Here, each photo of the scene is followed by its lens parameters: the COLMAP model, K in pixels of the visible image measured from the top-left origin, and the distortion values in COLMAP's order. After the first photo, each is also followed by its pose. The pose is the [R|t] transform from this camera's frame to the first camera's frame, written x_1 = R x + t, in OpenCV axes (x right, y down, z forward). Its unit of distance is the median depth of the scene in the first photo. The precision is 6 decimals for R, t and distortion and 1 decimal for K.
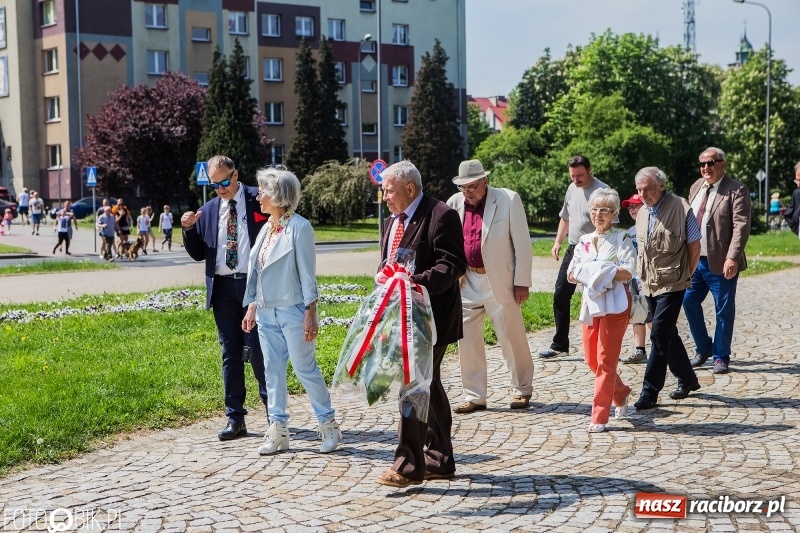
lens RADIAL K [[1220.6, 0, 402.7], [0, 1220.6, 259.8], [0, 0, 1]] dist [0.090588, 0.000000]
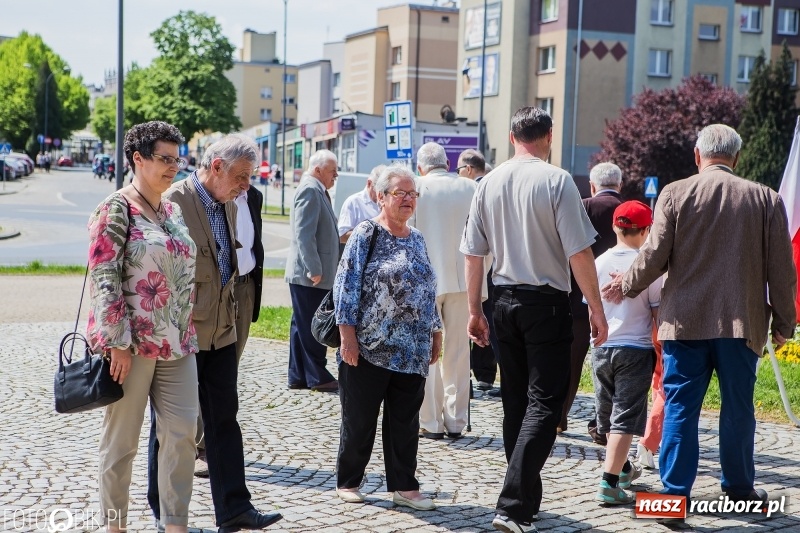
lens RADIAL K [[1523.7, 0, 410.1], [0, 1523.7, 244.7], [0, 0, 1]] dist [0.225462, 0.000000]
pose [[0.965068, 0.061283, -0.254731, -0.081094], [-0.068958, 0.997392, -0.021300, 0.010522], [0.252761, 0.038122, 0.966777, -0.141630]]
